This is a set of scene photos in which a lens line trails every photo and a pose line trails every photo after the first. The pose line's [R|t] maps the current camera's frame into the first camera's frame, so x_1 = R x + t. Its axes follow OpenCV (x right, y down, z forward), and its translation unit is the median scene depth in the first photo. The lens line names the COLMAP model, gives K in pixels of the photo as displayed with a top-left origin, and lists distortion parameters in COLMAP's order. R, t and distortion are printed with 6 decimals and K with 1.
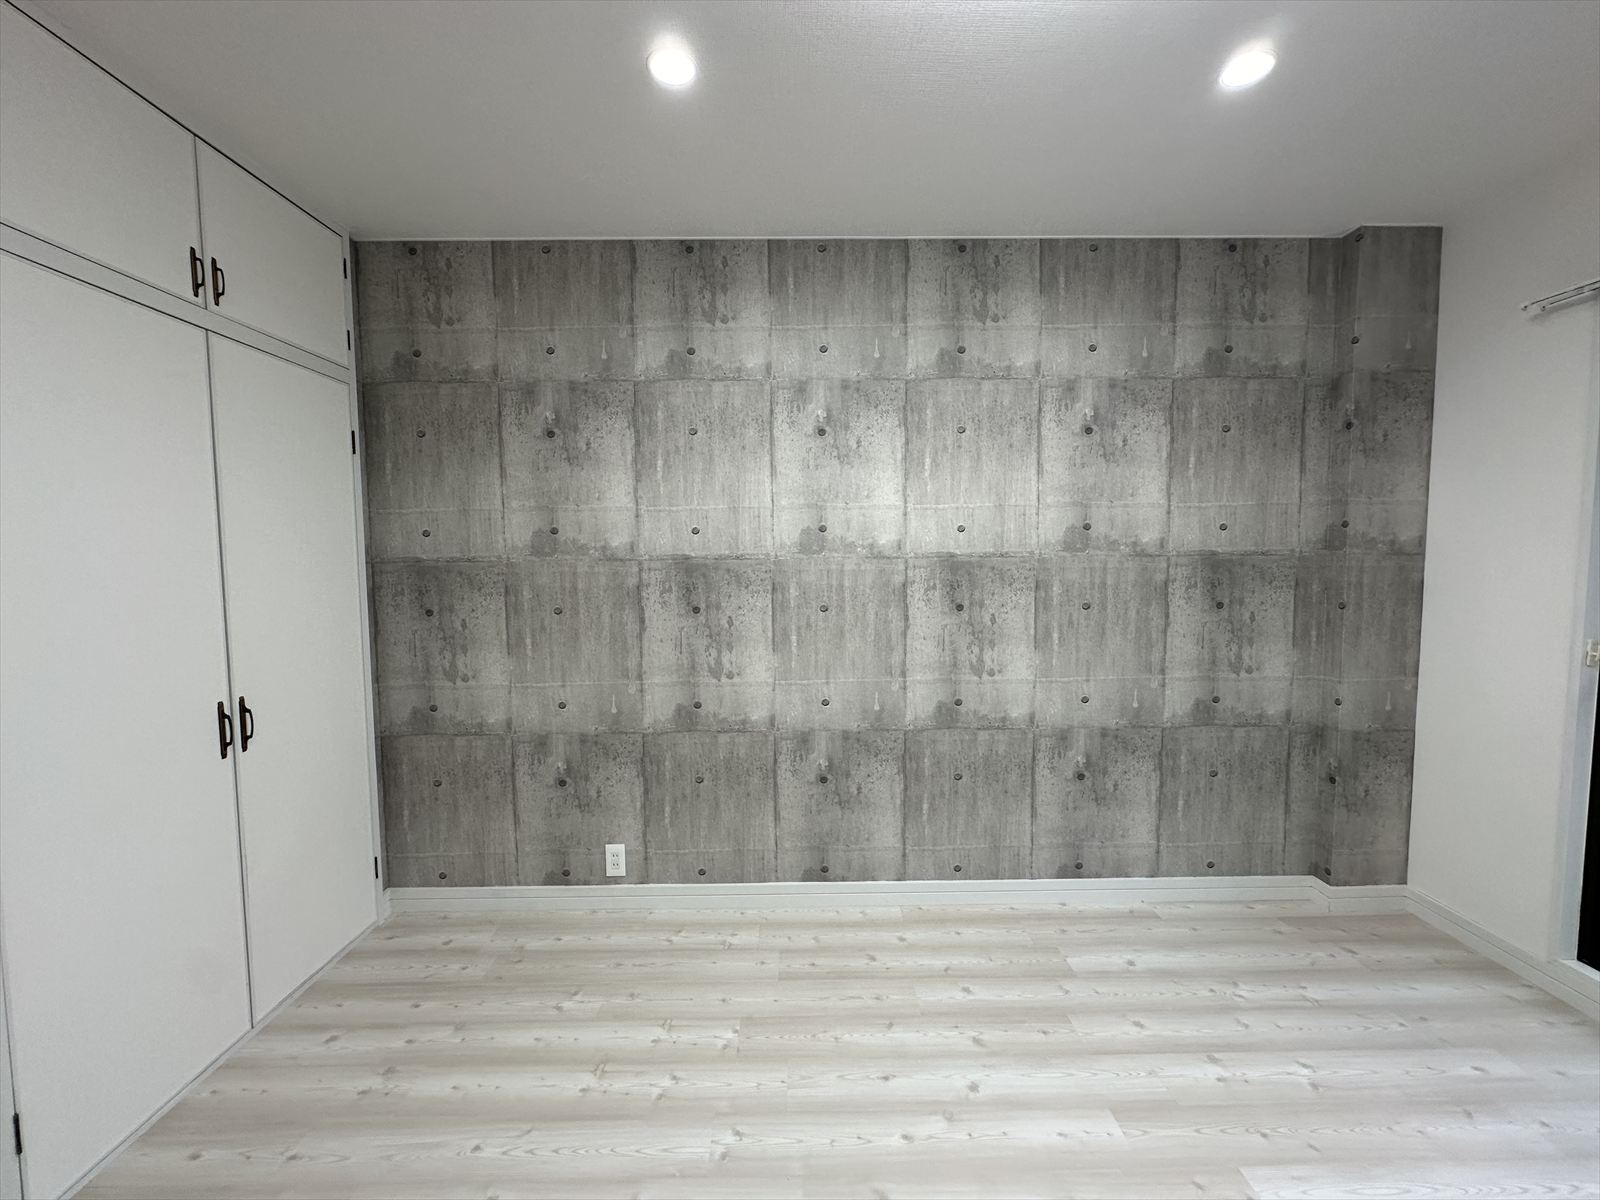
lens RADIAL K [[639.9, 0, 801.1], [0, 639.9, 598.6], [0, 0, 1]] dist [-0.002340, 0.000638]
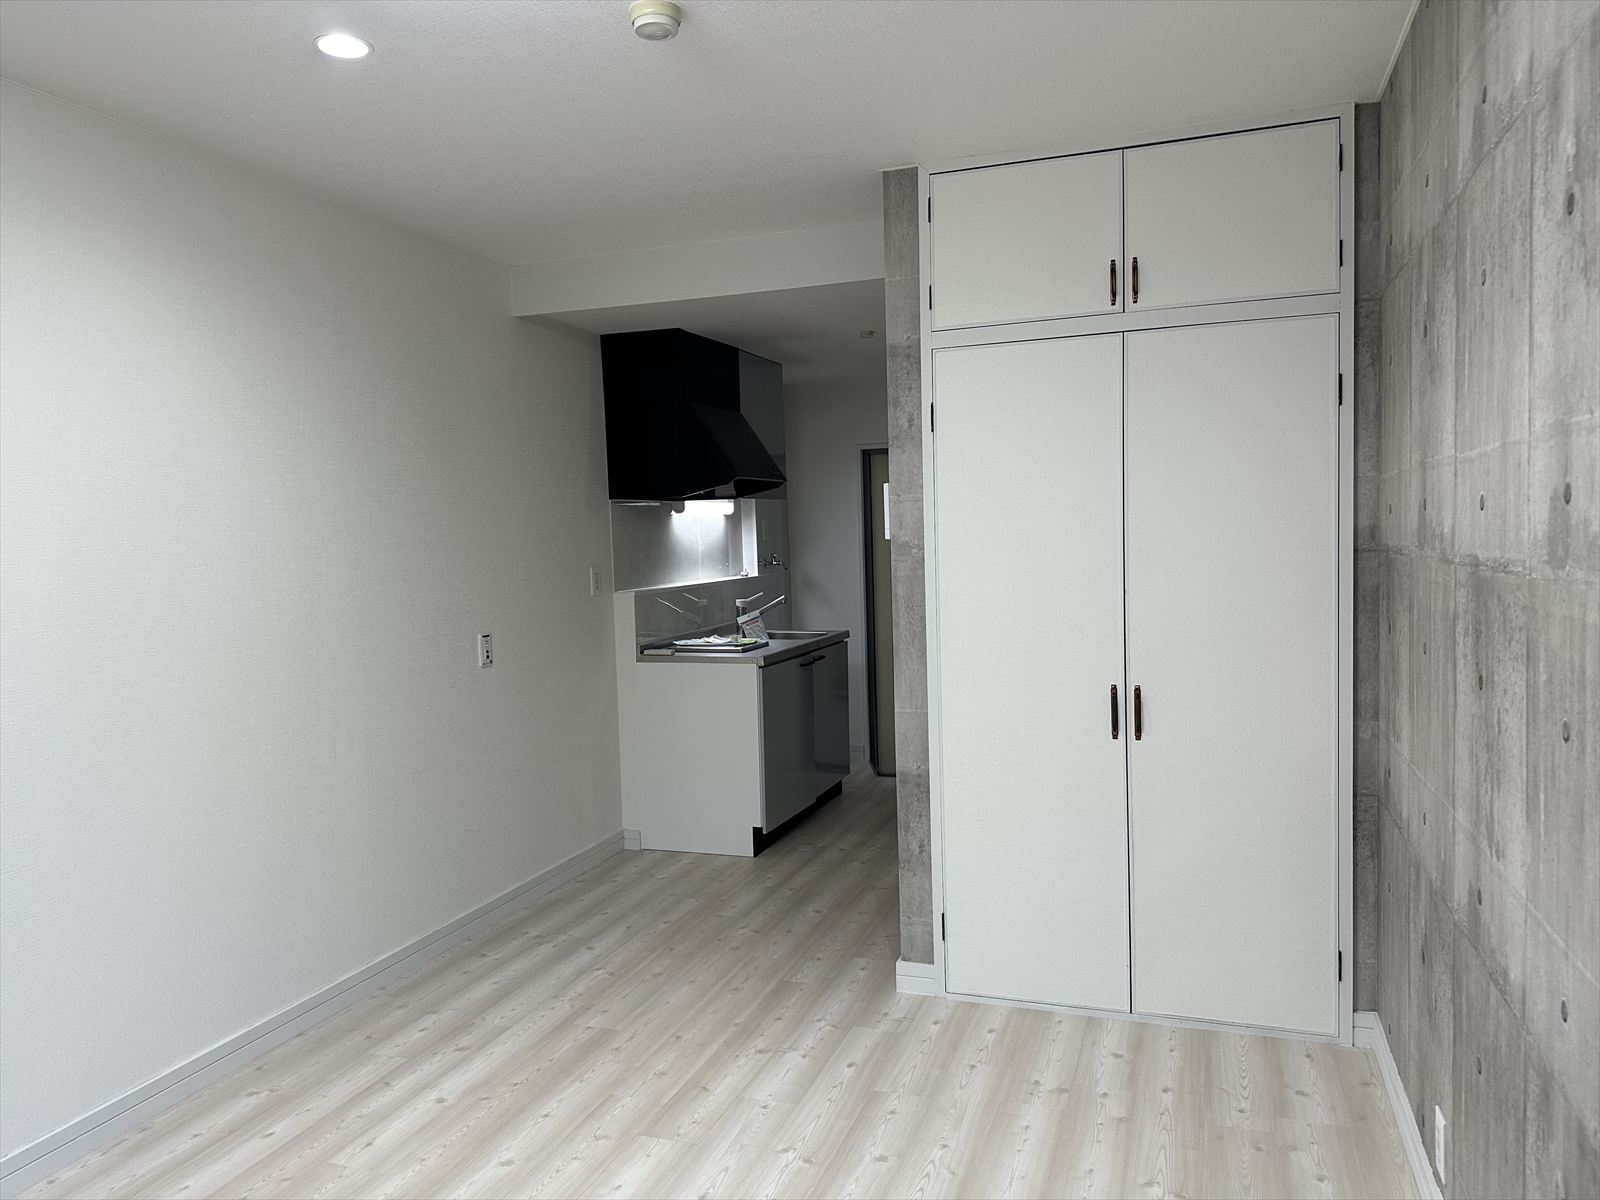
lens RADIAL K [[1118.3, 0, 796.4], [0, 1118.3, 593.1], [0, 0, 1]] dist [0.069036, -0.091003]
pose [[-0.348959, 0.070719, -0.934466, 0.739254], [-0.027988, 0.995917, 0.085821, -0.099288], [0.936720, 0.056102, -0.345555, 0.841863]]
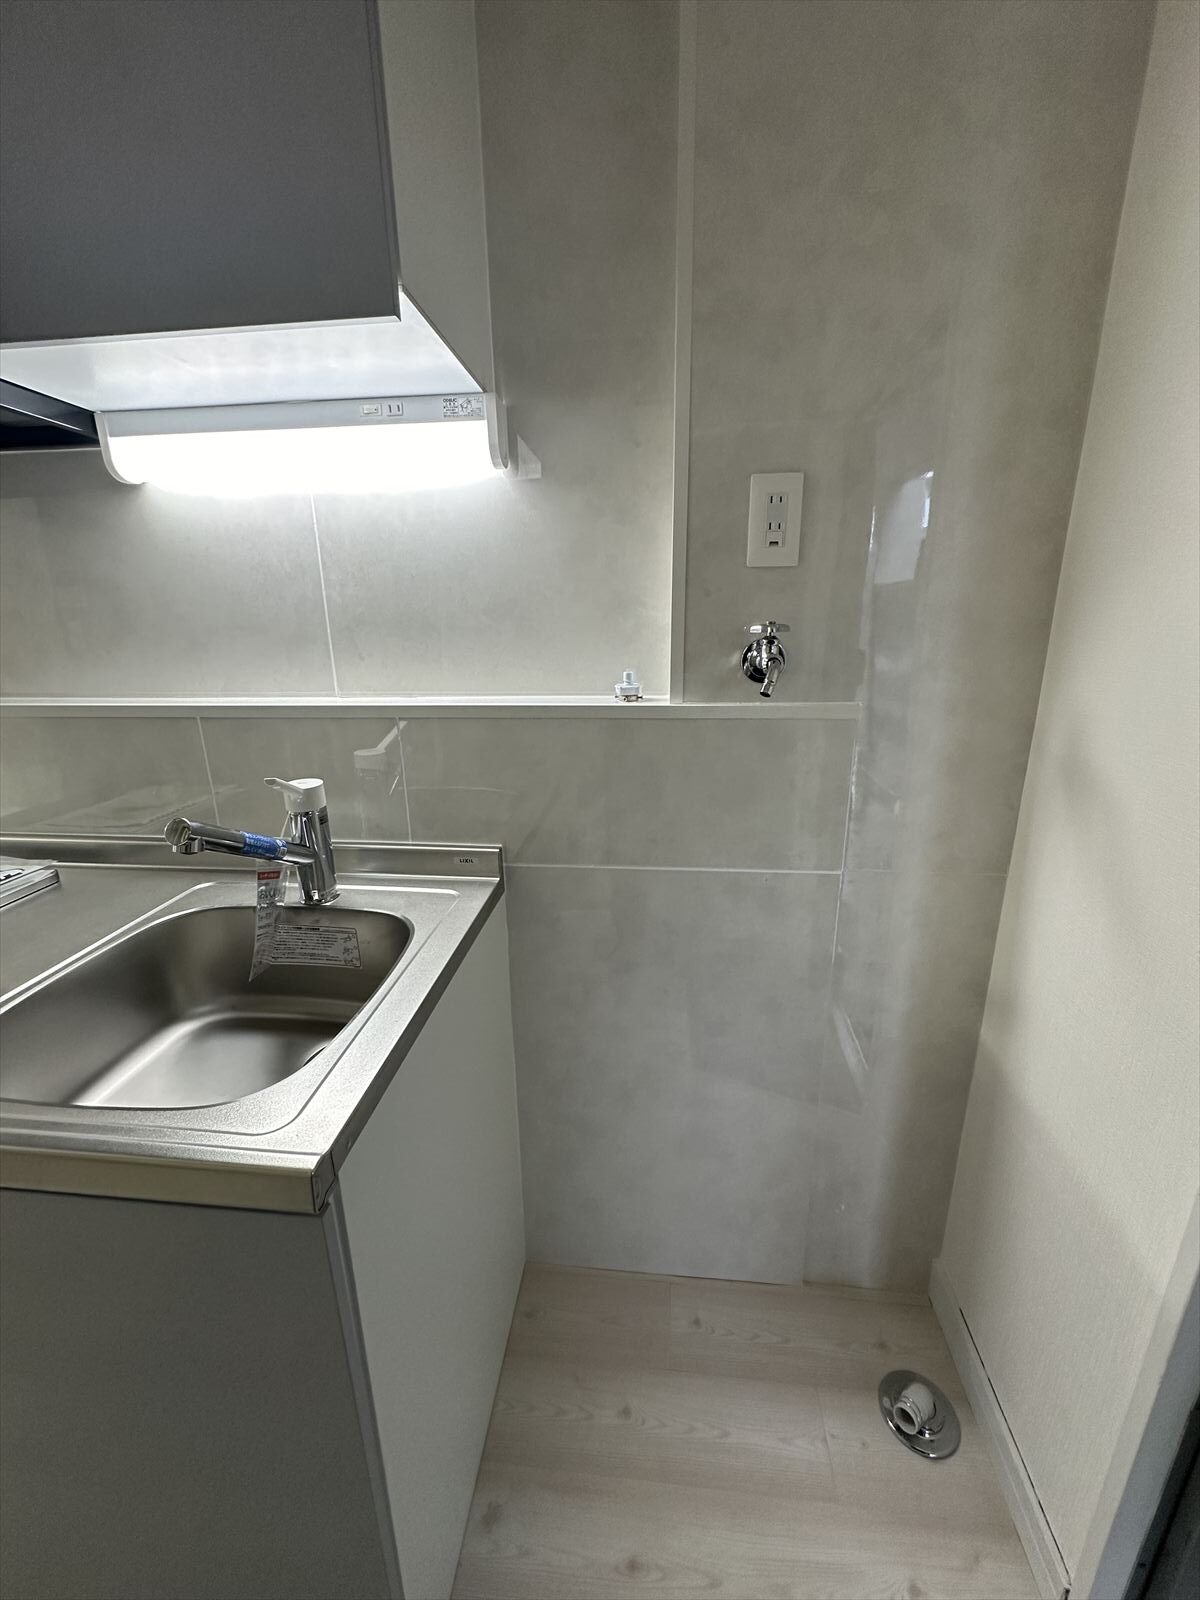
lens RADIAL K [[639.9, 0, 603.3], [0, 639.9, 799.8], [0, 0, 1]] dist [-0.002340, 0.000638]
pose [[-0.993788, -0.011283, 0.110719, -1.833875], [0.026792, 0.941337, 0.336403, 0.010811], [-0.108019, 0.337280, -0.935187, 0.220475]]
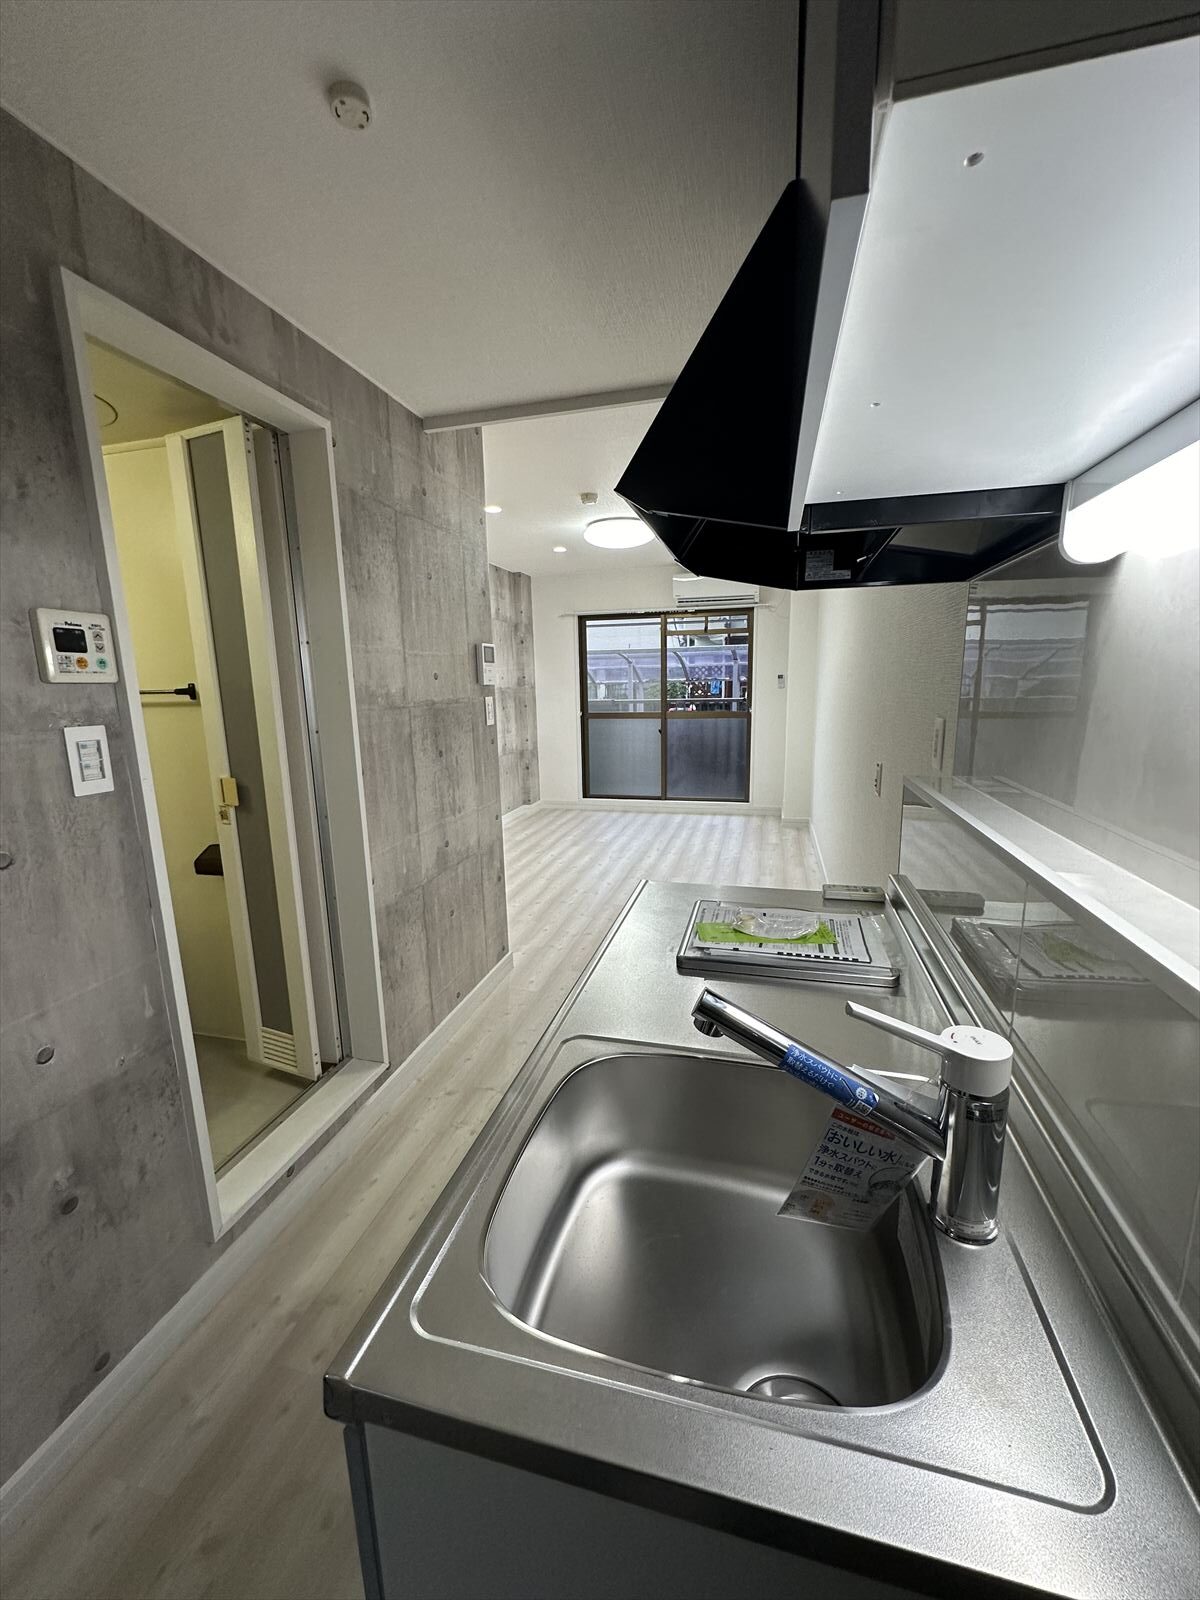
lens RADIAL K [[639.9, 0, 598.1], [0, 639.9, 801.5], [0, 0, 1]] dist [-0.002340, 0.000638]
pose [[0.263740, -0.178541, 0.947926, -1.853210], [0.079691, 0.983394, 0.163049, -0.009535], [-0.961296, 0.032538, 0.273589, -0.081190]]
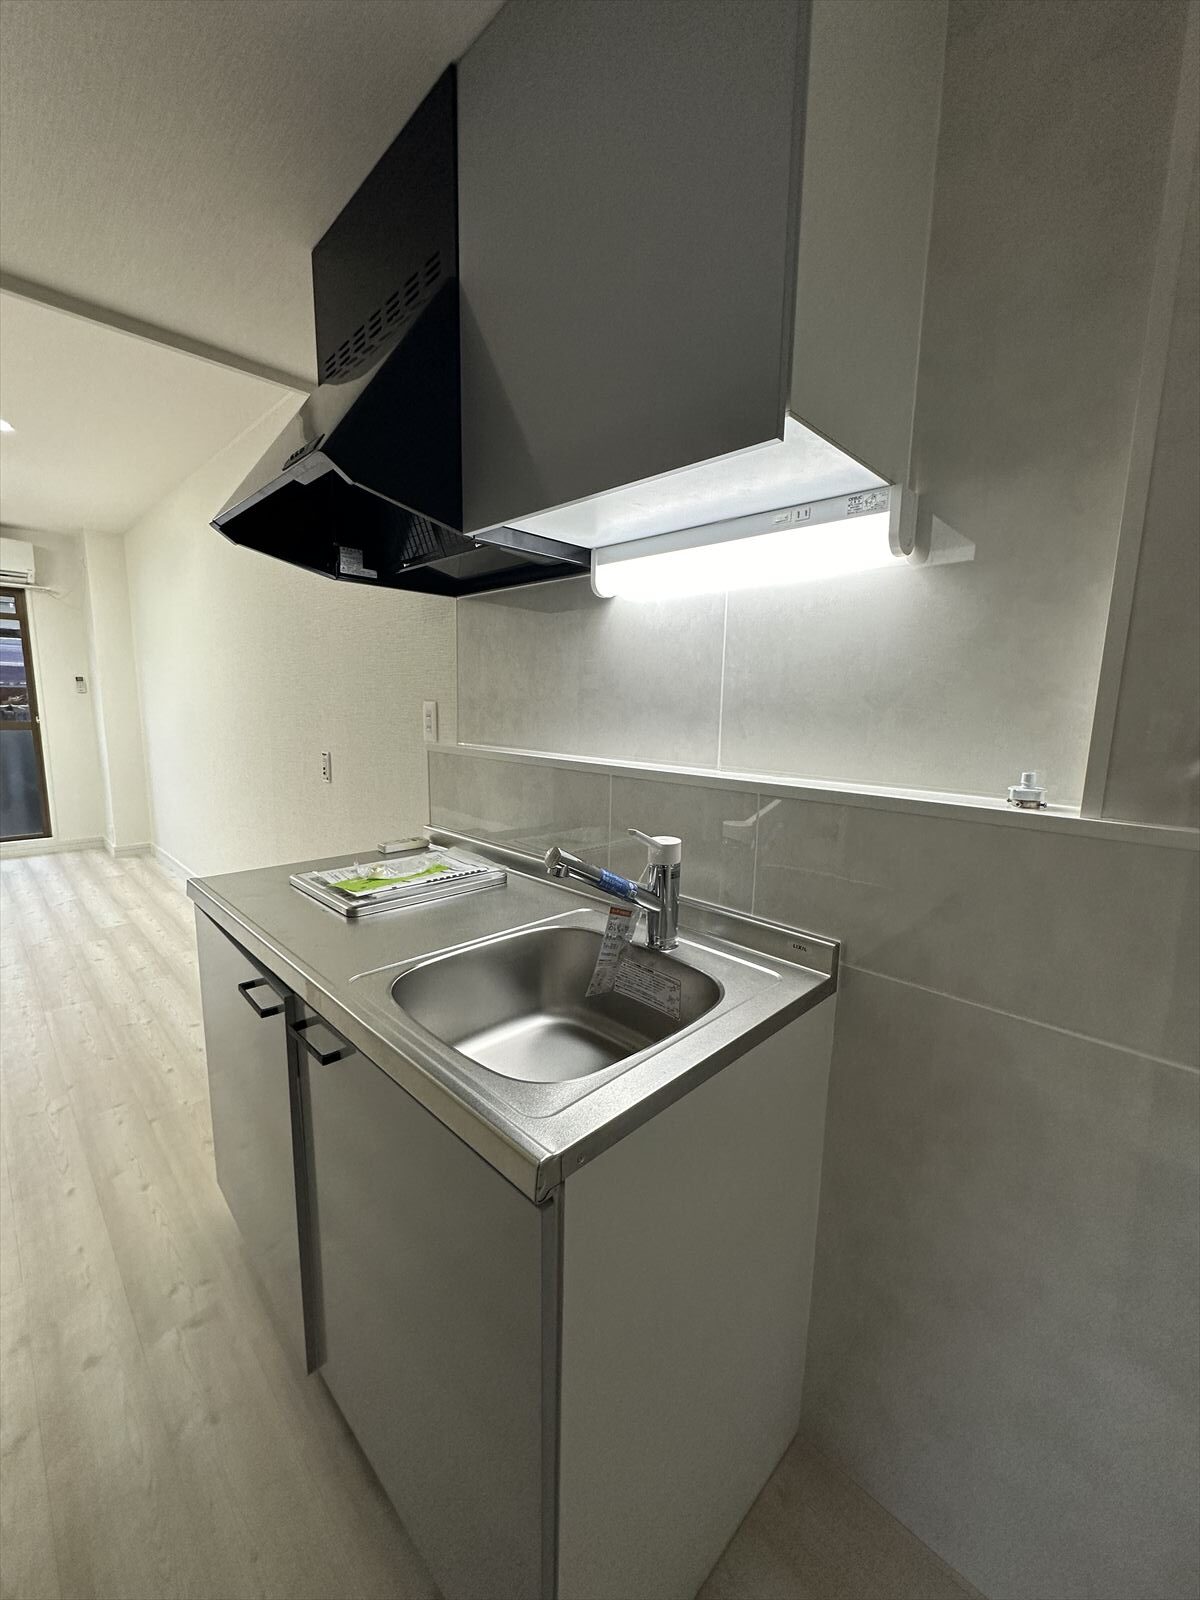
lens RADIAL K [[639.9, 0, 603.2], [0, 639.9, 800.6], [0, 0, 1]] dist [-0.002340, 0.000638]
pose [[-0.705350, -0.115771, 0.699341, -1.888772], [0.029443, 0.980937, 0.192084, 0.014892], [-0.708248, 0.156077, -0.688495, 0.201992]]
